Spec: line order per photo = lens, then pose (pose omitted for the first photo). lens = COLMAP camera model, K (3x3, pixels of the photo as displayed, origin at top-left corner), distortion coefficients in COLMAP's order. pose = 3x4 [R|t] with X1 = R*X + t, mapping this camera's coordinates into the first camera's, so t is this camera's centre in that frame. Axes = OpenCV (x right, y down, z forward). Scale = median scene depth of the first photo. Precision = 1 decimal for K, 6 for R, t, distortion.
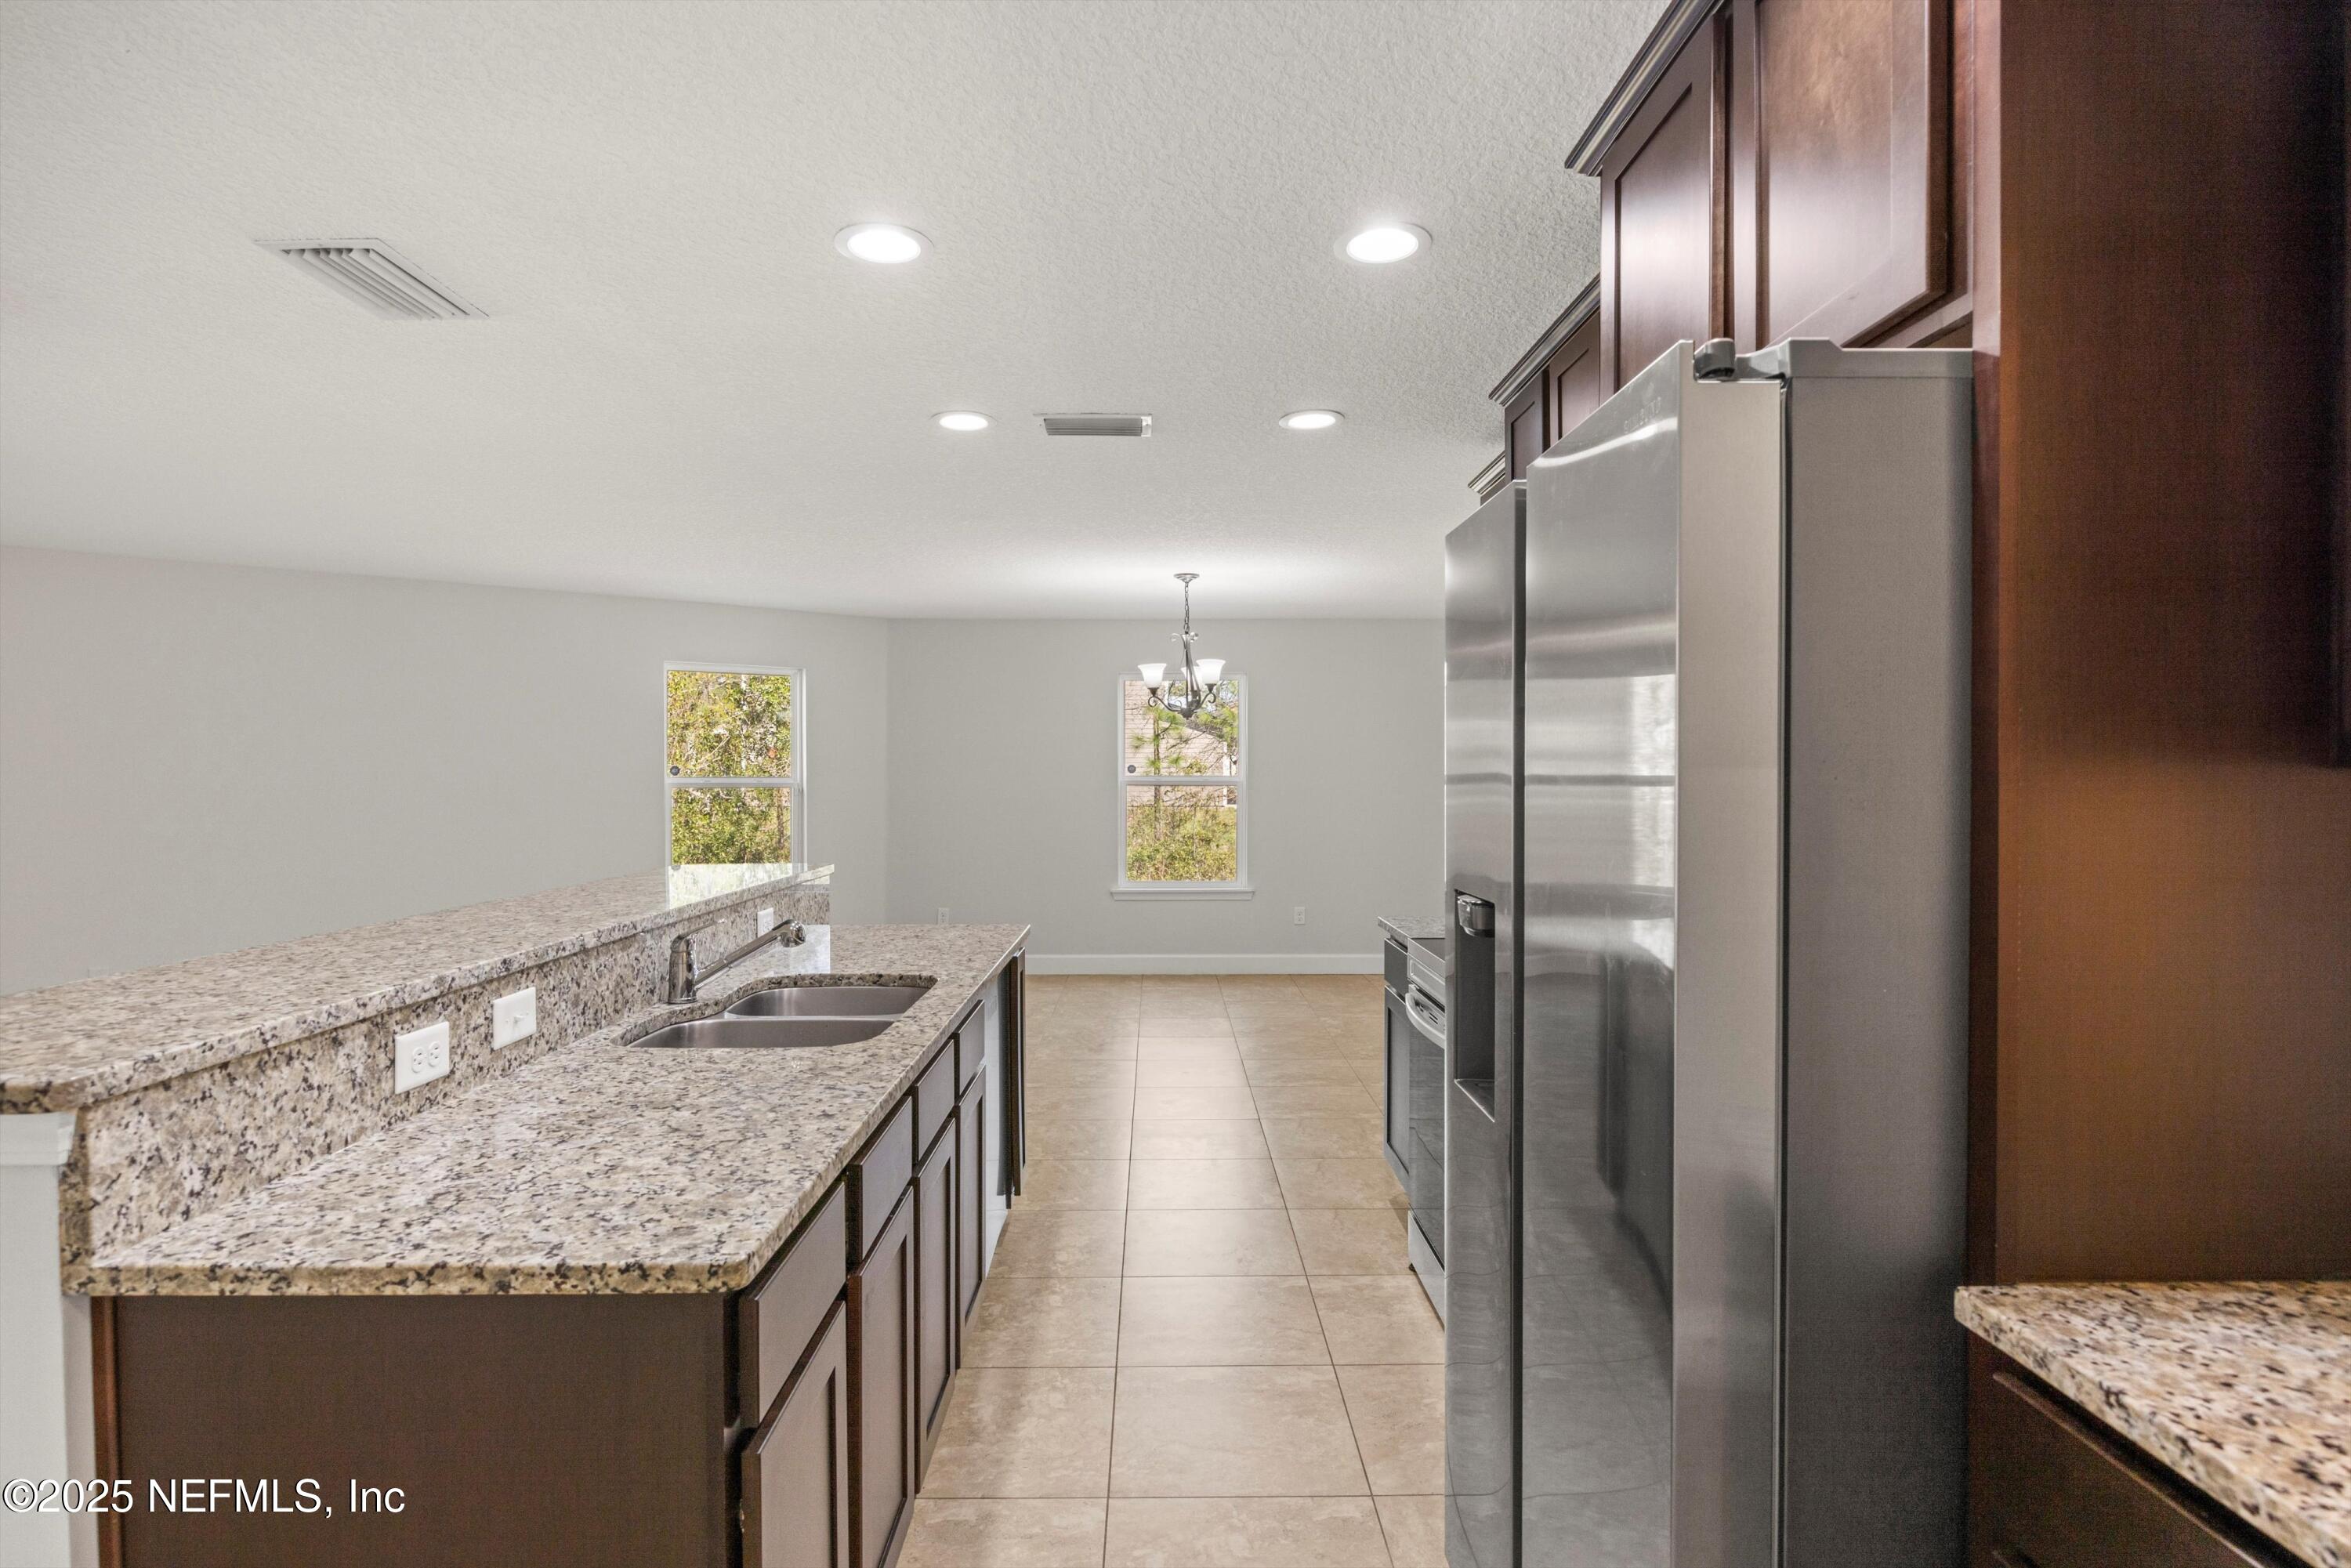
lens RADIAL K [[1220.4, 0, 1175.5], [0, 1220.4, 784.0], [0, 0, 1]] dist [-0.002843, -0.000446]
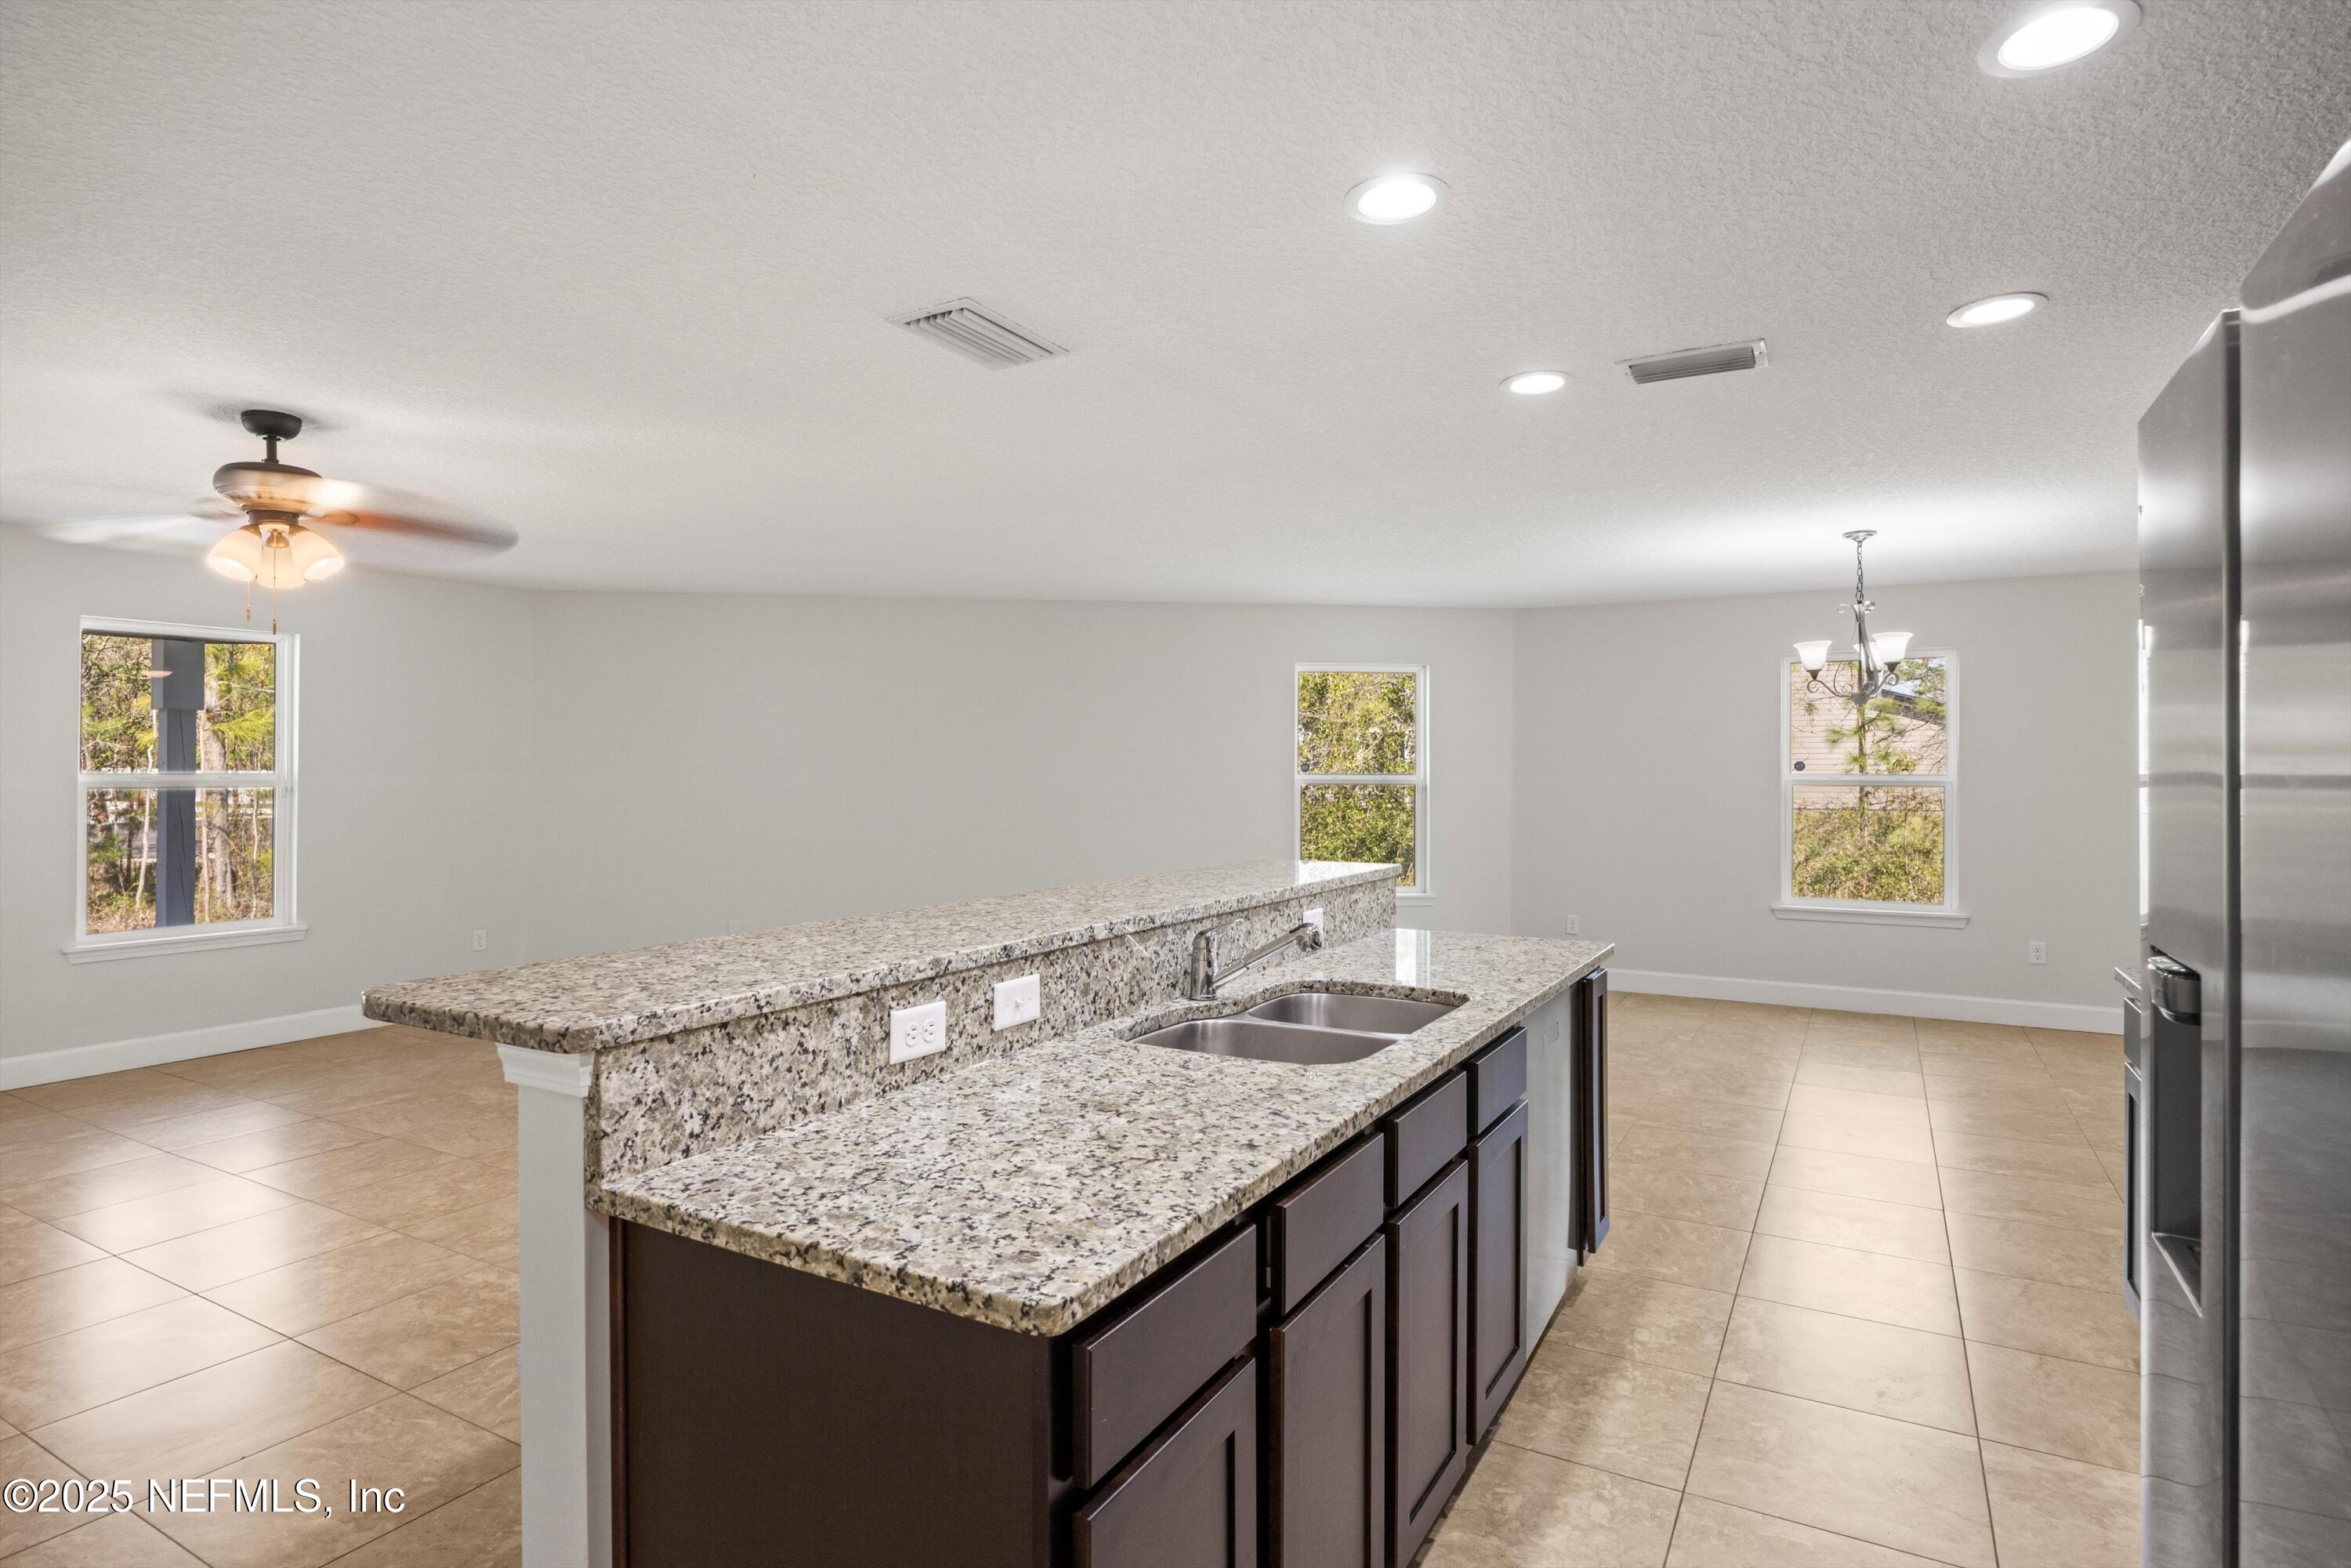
lens RADIAL K [[1228.0, 0, 1175.8], [0, 1228.0, 762.6], [0, 0, 1]] dist [-0.003096, -0.000543]
pose [[0.859994, -0.000788, -0.510304, 0.129657], [-0.006935, 0.999888, -0.013232, -0.001969], [0.510257, 0.014919, 0.859892, 0.172429]]
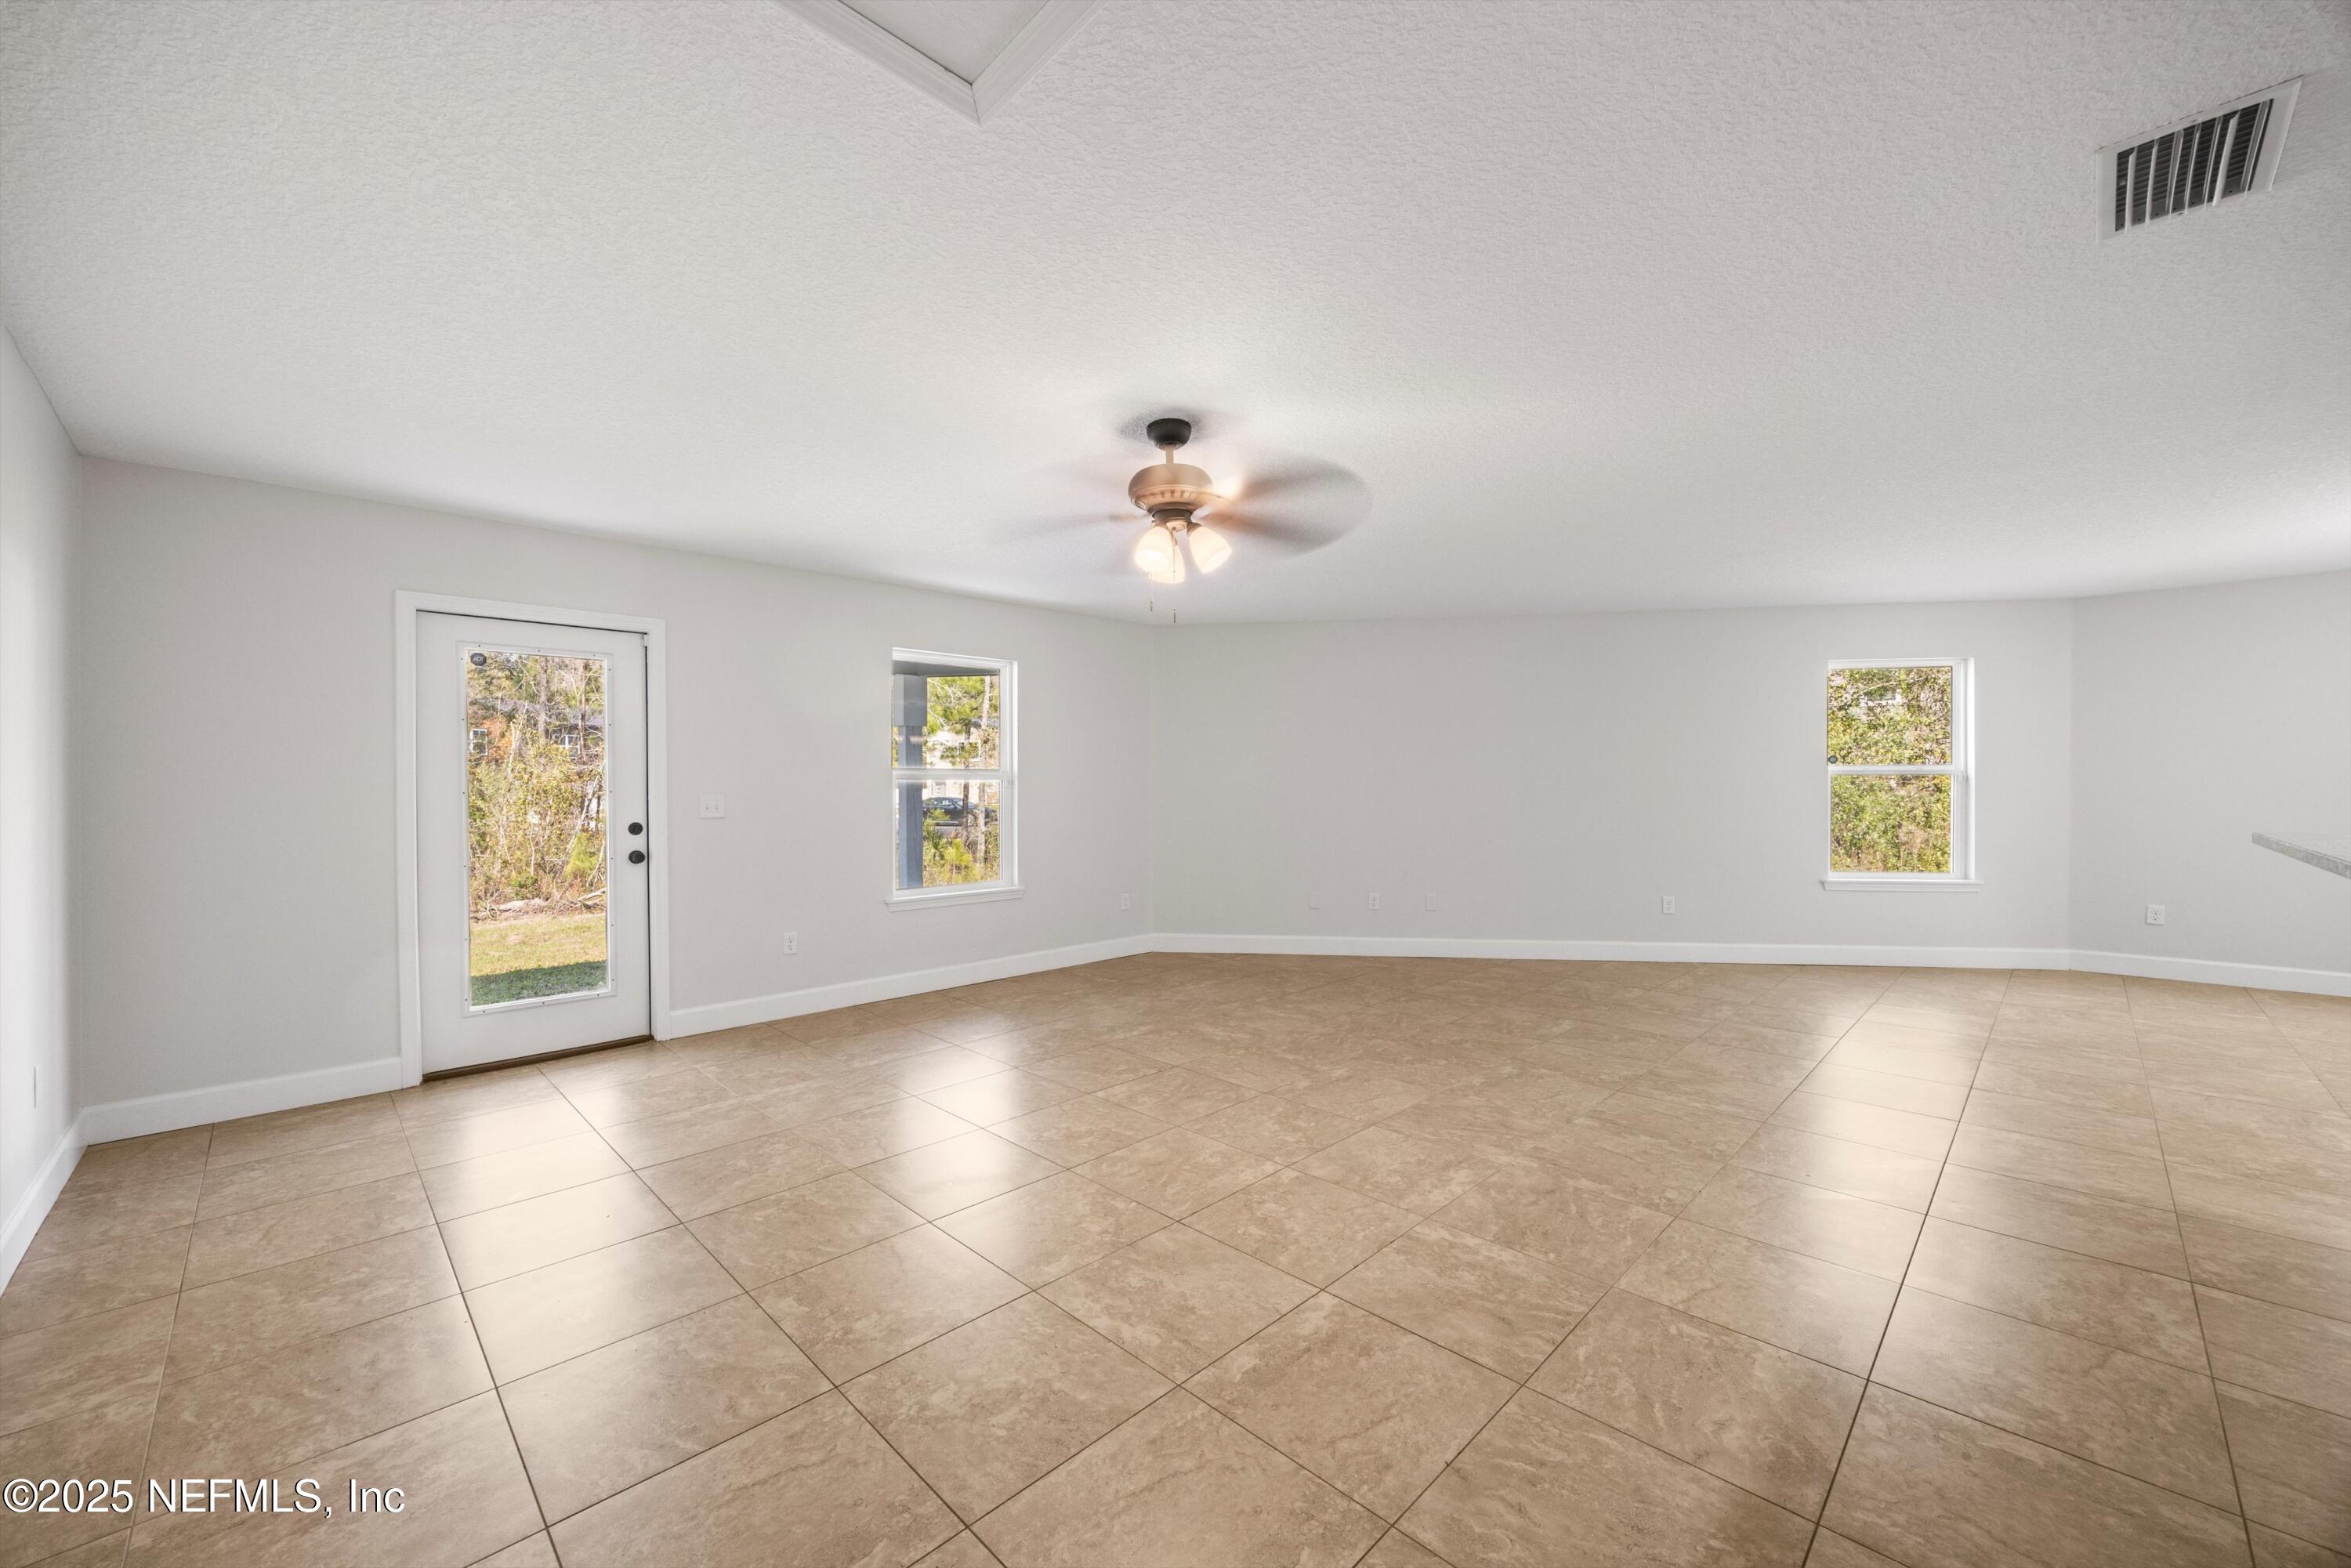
lens RADIAL K [[900.5, 0, 1178.3], [0, 900.5, 804.3], [0, 0, 1]] dist [-0.002513, -0.000284]
pose [[0.697471, 0.009846, -0.716546, -1.045827], [0.000452, 0.999899, 0.014179, 0.080958], [0.716613, -0.010213, 0.697396, -0.005828]]
